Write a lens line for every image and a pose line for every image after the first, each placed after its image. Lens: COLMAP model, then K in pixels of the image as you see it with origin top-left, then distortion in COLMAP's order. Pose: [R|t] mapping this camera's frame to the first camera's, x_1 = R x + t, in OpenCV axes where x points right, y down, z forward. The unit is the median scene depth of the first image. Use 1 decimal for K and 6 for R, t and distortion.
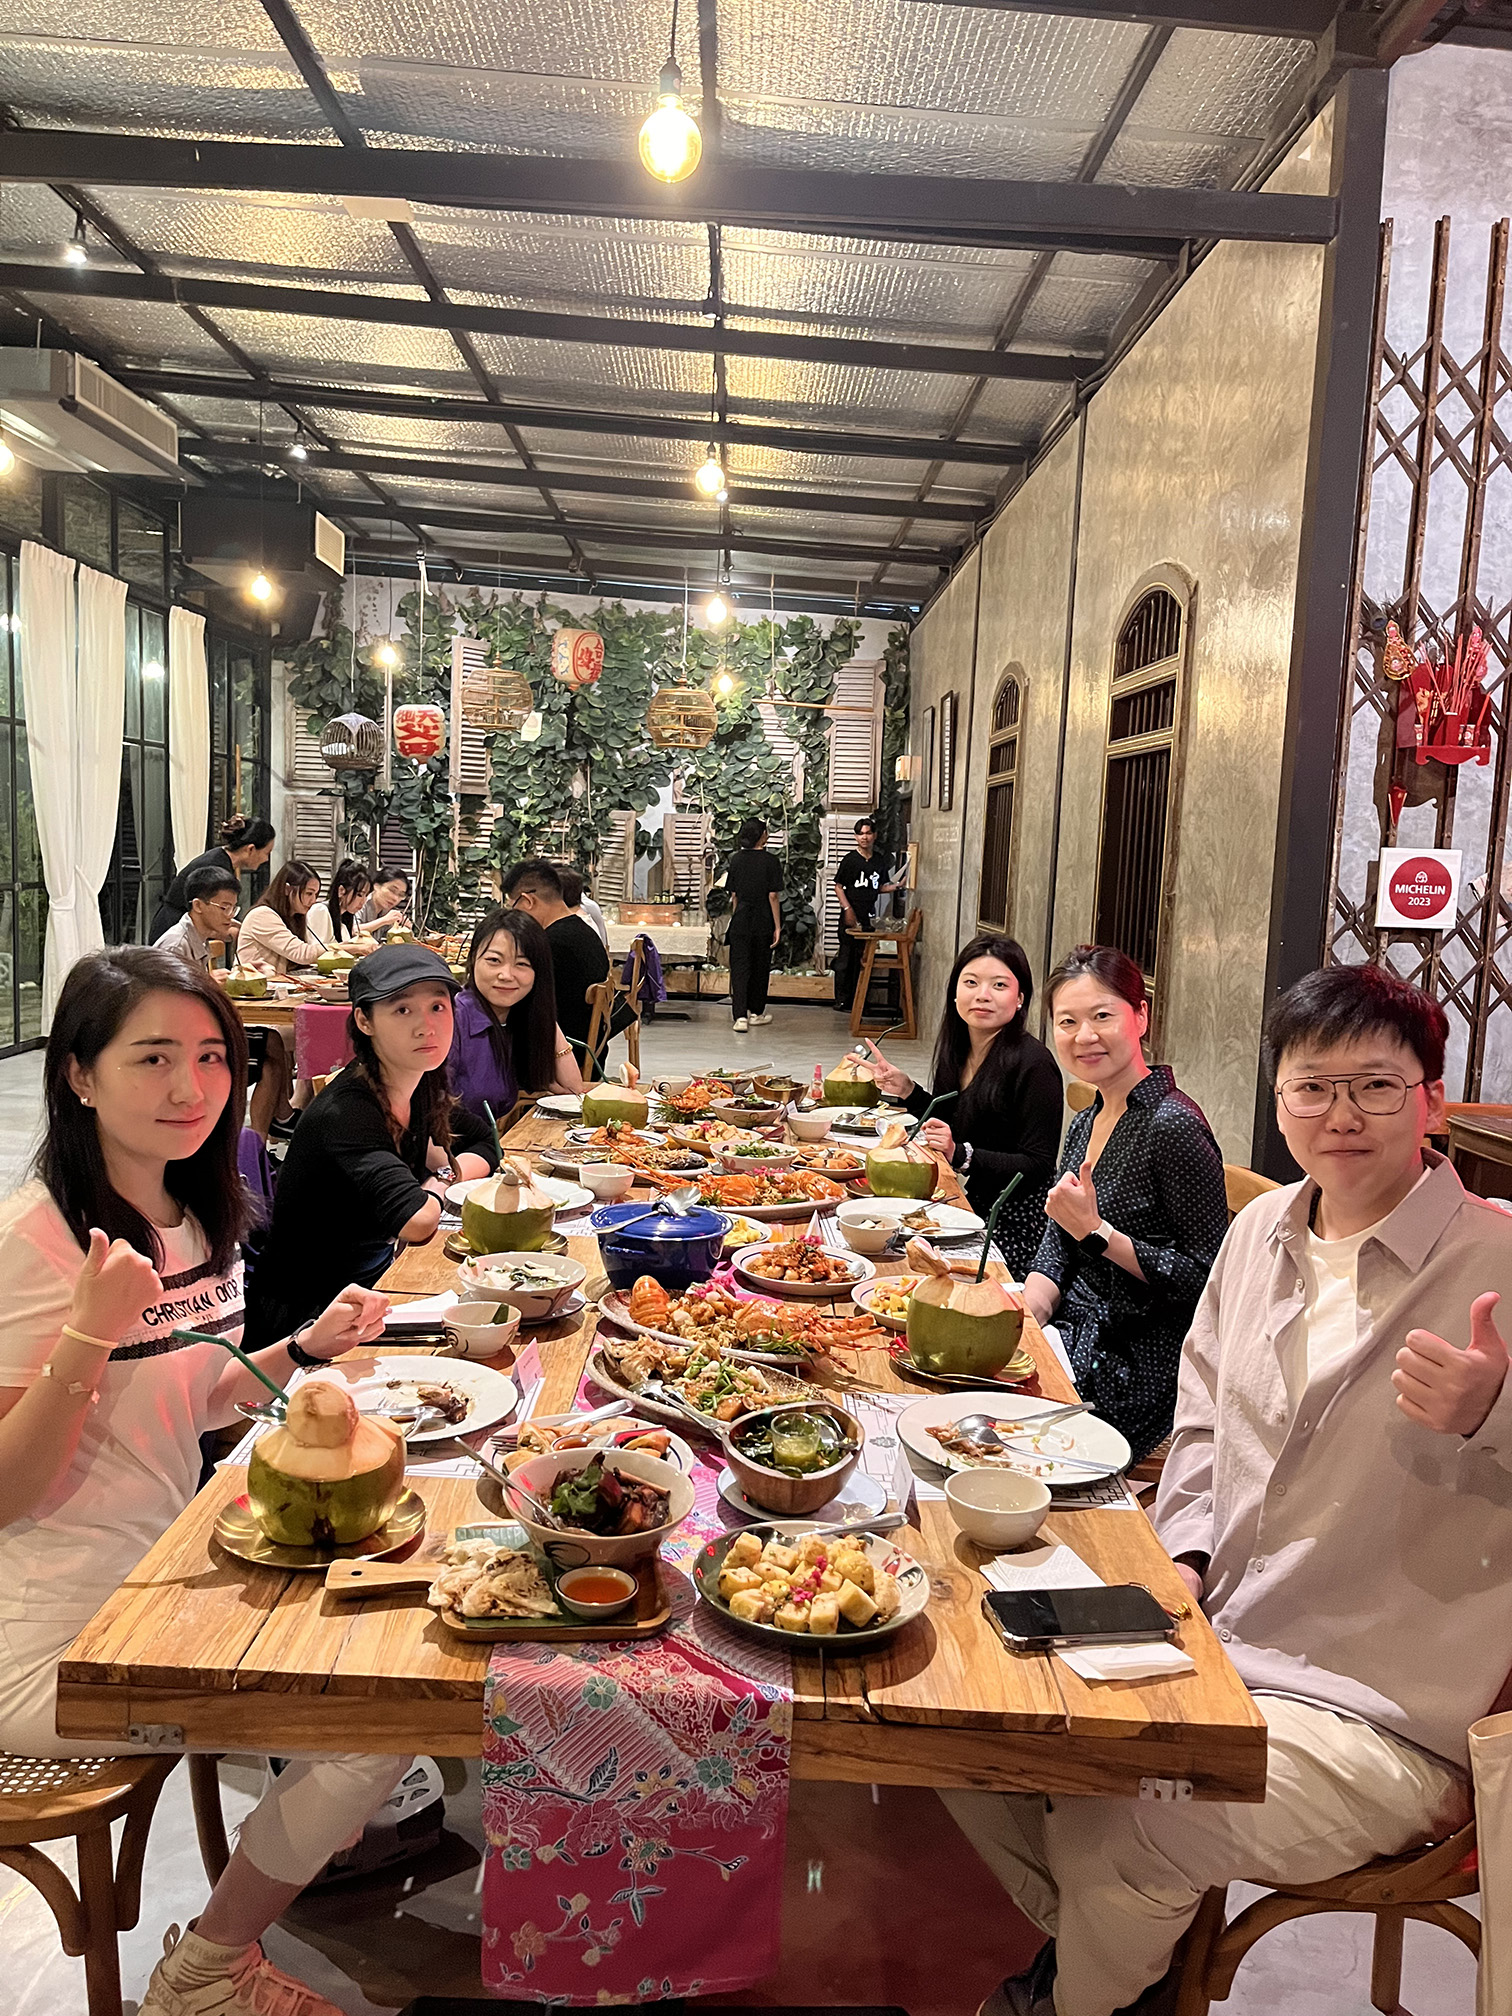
lens RADIAL K [[1522.5, 0, 762.0], [0, 1522.5, 1015.5], [0, 0, 1]] dist [-0.041226, -0.007996]
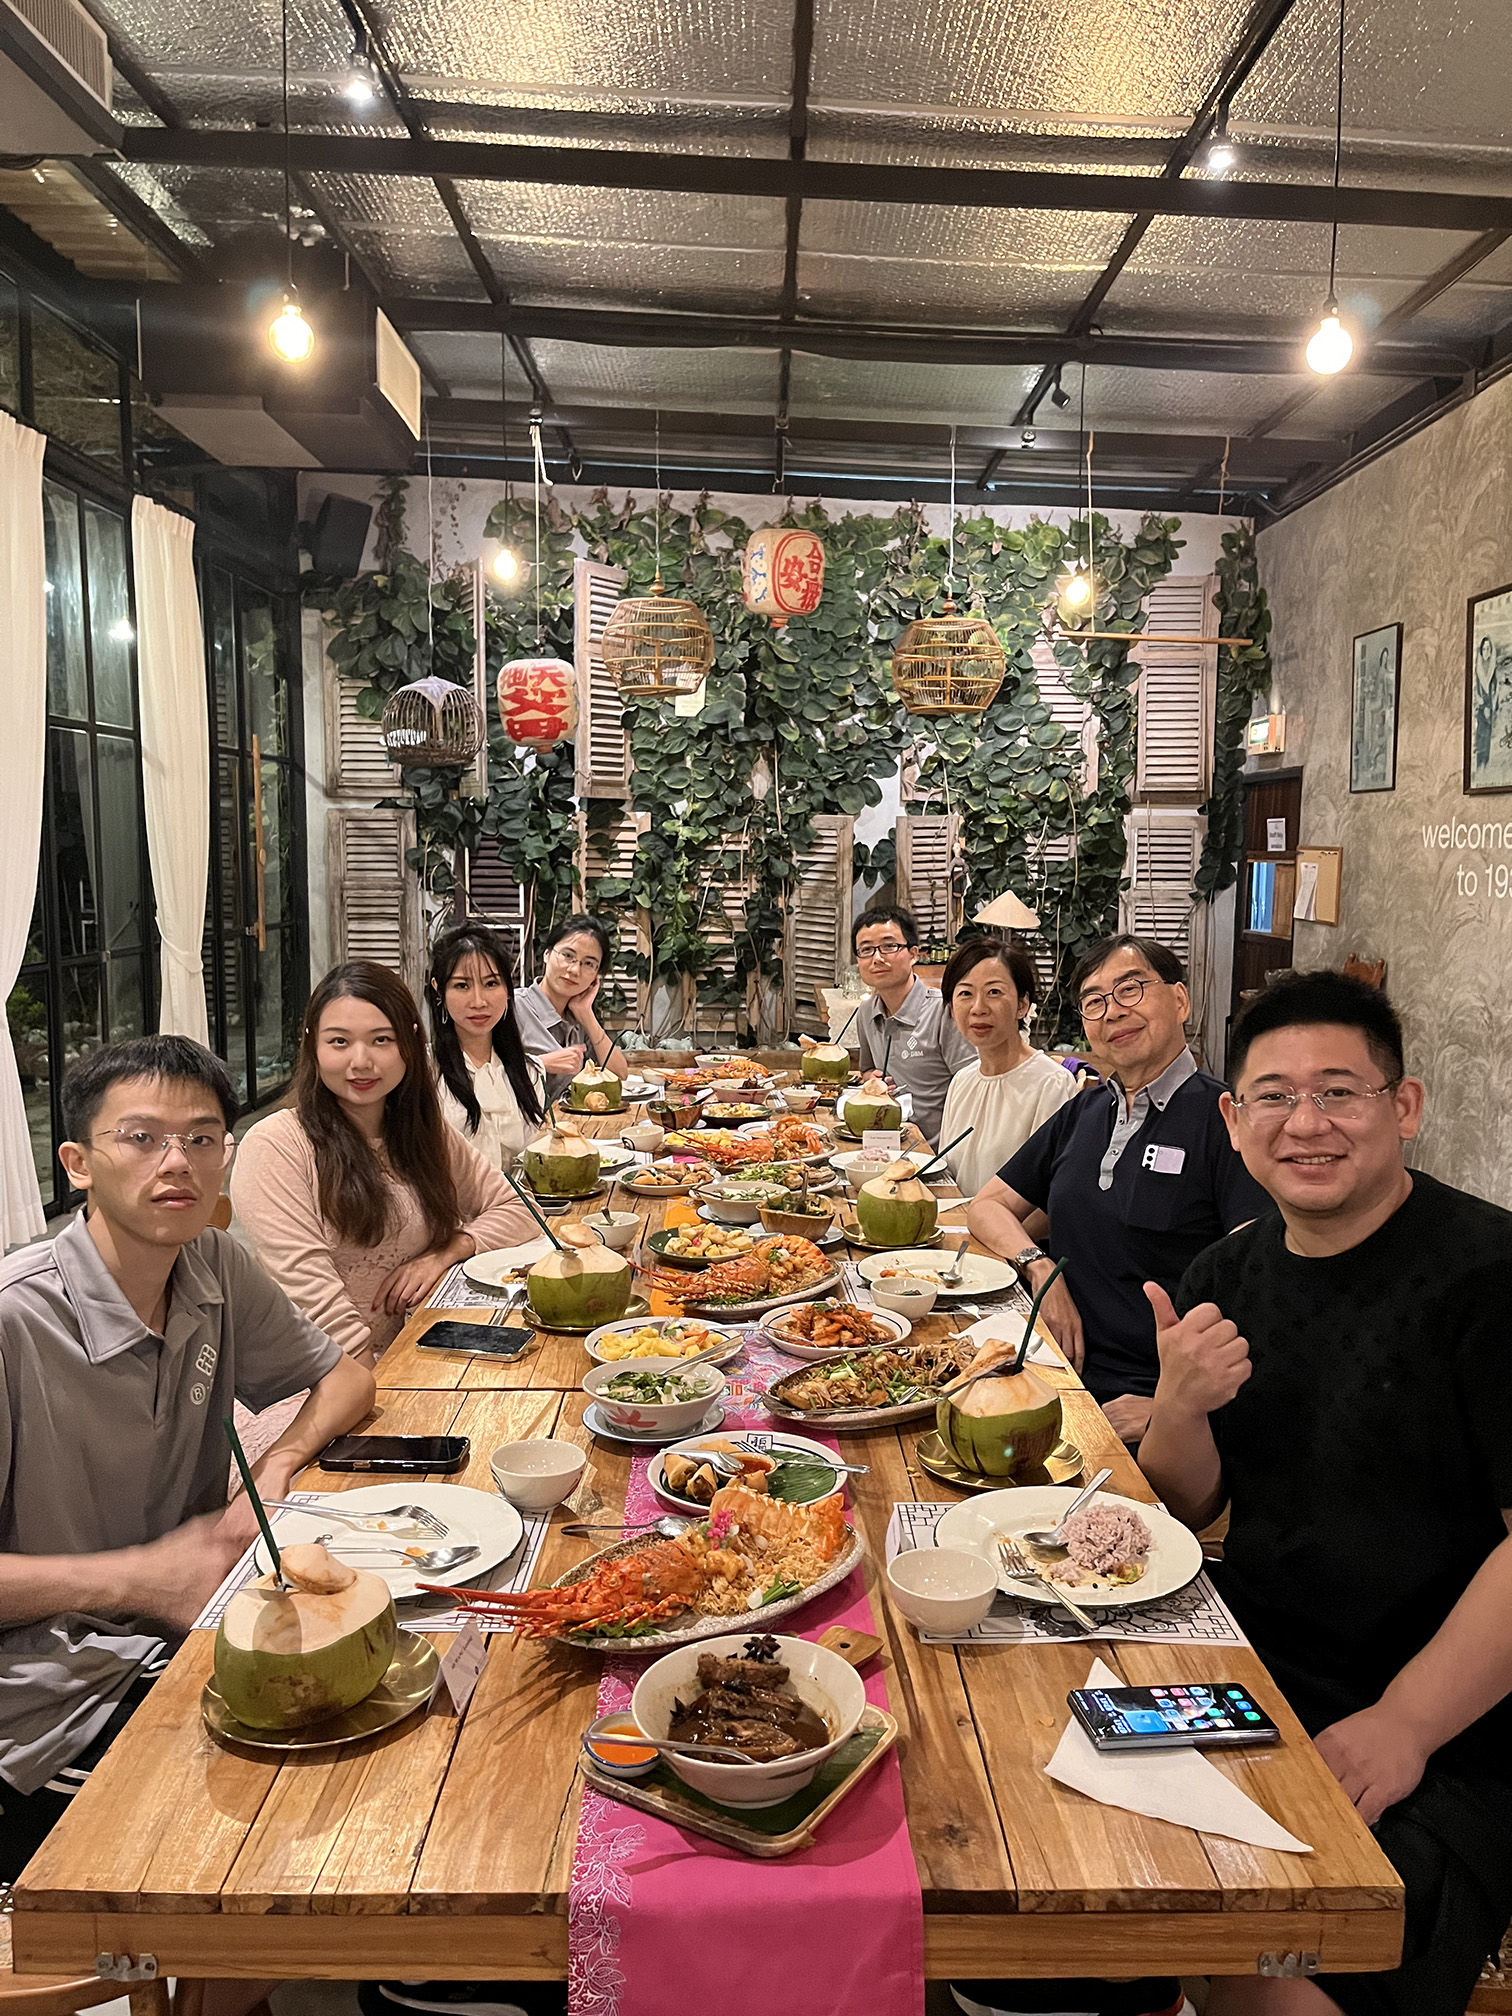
lens RADIAL K [[1522.5, 0, 754.7], [0, 1522.5, 1000.4], [0, 0, 1]] dist [-0.041226, -0.007996]
pose [[0.999125, -0.036316, -0.020753, -0.115174], [0.036012, 0.999242, -0.014810, -0.044914], [0.021275, 0.014049, 0.999675, 0.334905]]
